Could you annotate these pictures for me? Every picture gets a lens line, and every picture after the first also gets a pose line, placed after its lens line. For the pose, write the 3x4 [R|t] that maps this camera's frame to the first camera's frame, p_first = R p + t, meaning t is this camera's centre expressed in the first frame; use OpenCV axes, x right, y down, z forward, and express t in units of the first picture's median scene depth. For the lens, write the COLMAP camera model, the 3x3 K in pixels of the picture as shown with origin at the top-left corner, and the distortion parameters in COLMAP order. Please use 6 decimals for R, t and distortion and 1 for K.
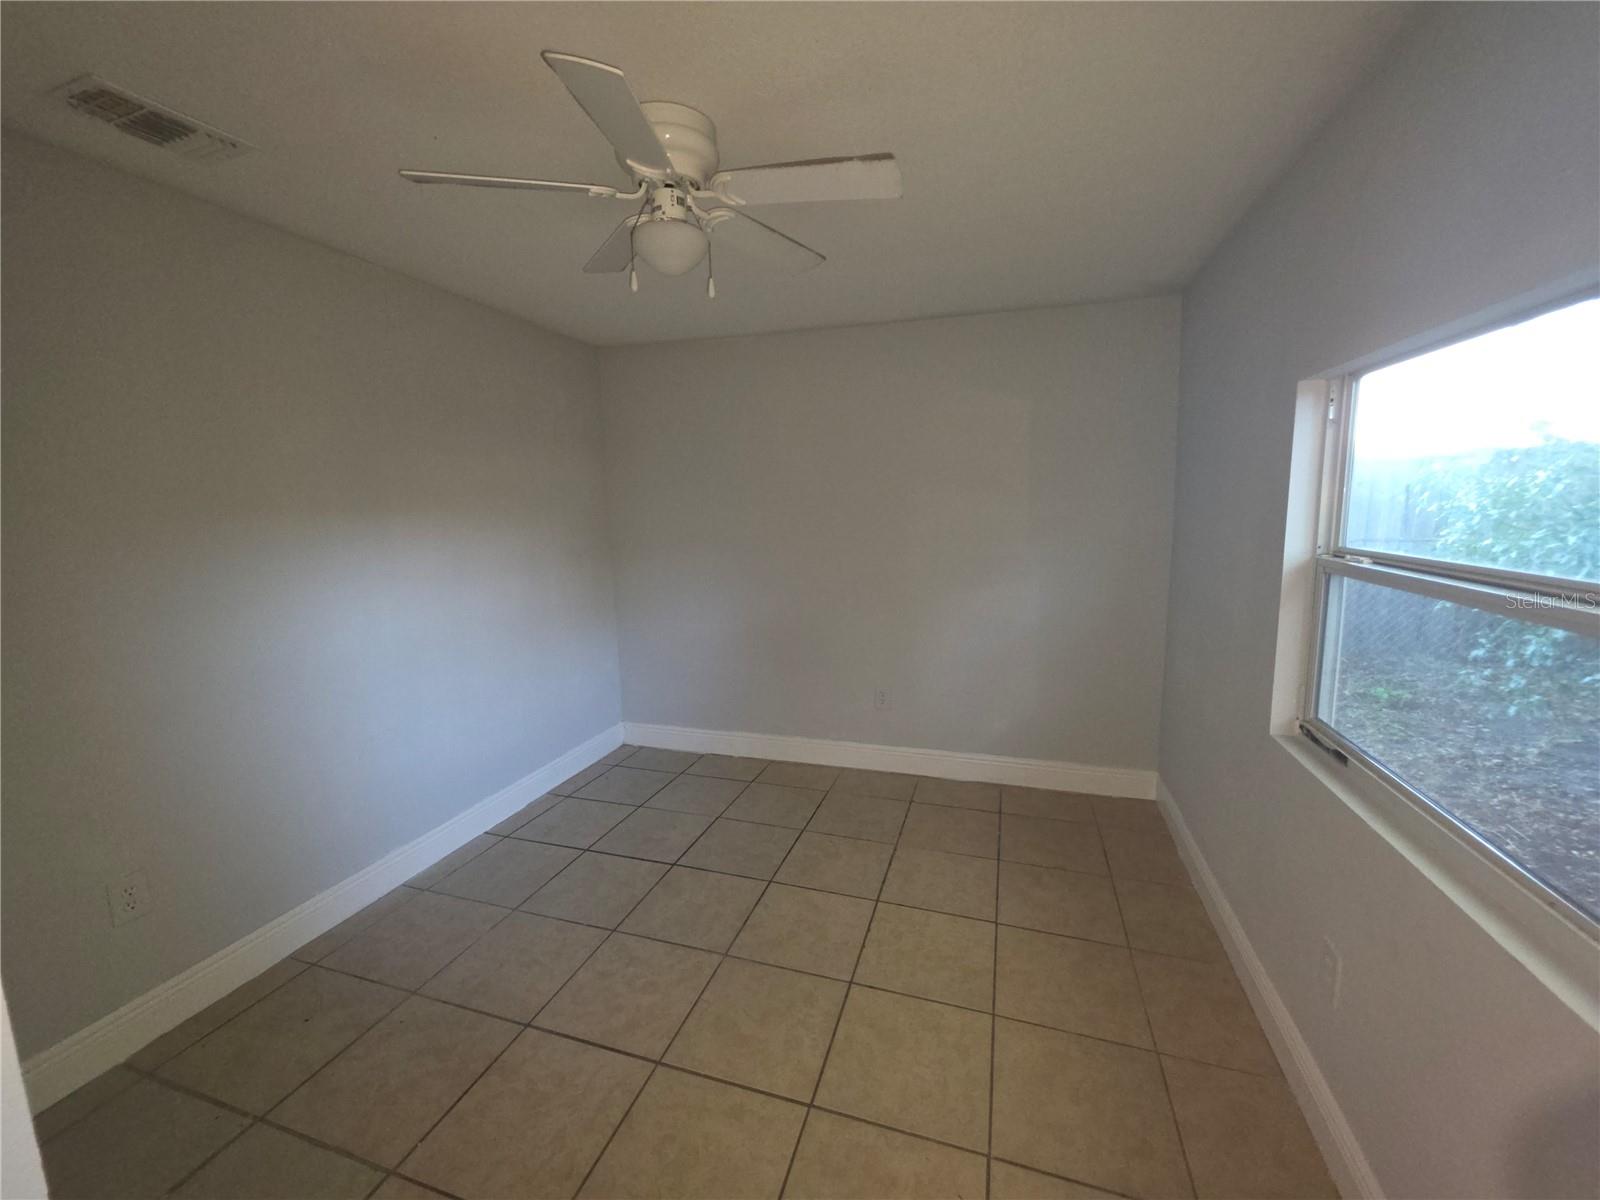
lens RADIAL K [[642.7, 0, 805.1], [0, 642.7, 591.7], [0, 0, 1]] dist [0.001891, -0.000055]
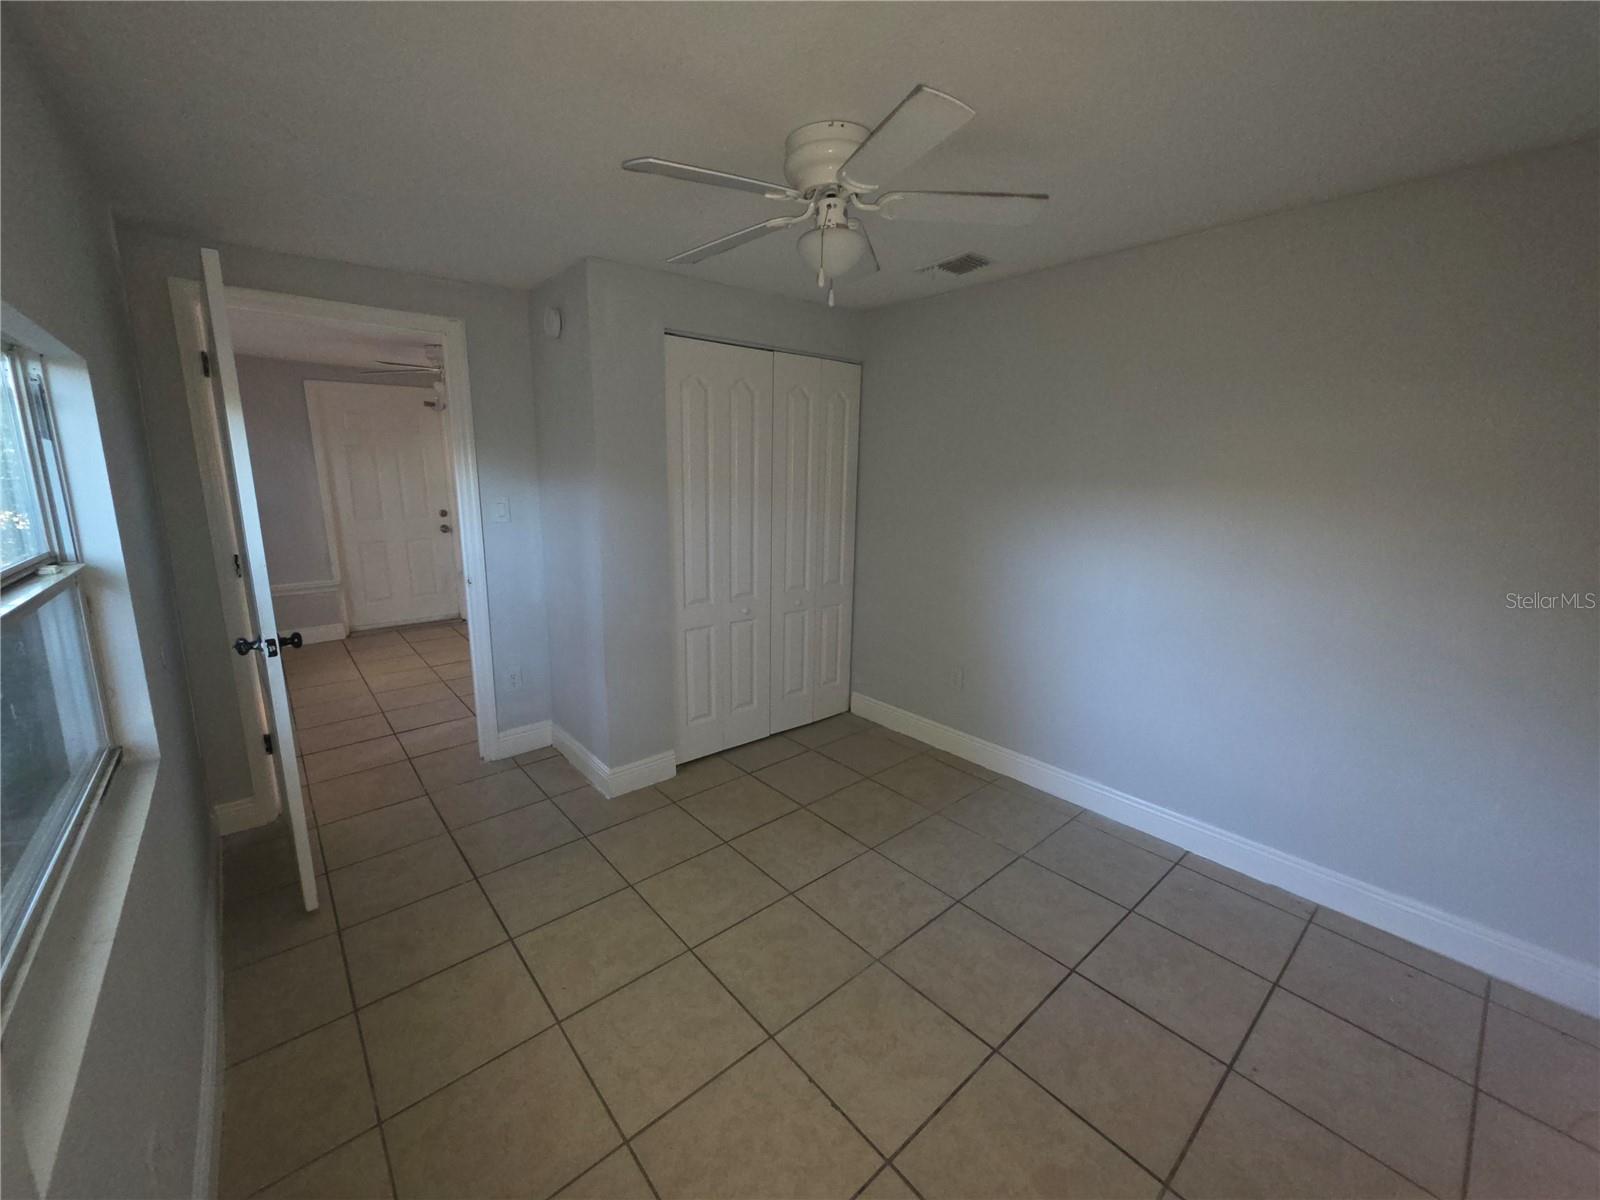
lens RADIAL K [[642.7, 0, 809.5], [0, 642.7, 600.1], [0, 0, 1]] dist [0.001891, -0.000055]
pose [[-0.518845, 0.189993, -0.833488, 0.657879], [-0.115181, 0.950563, 0.288380, -0.224113], [0.847073, 0.245627, -0.471311, 1.291938]]
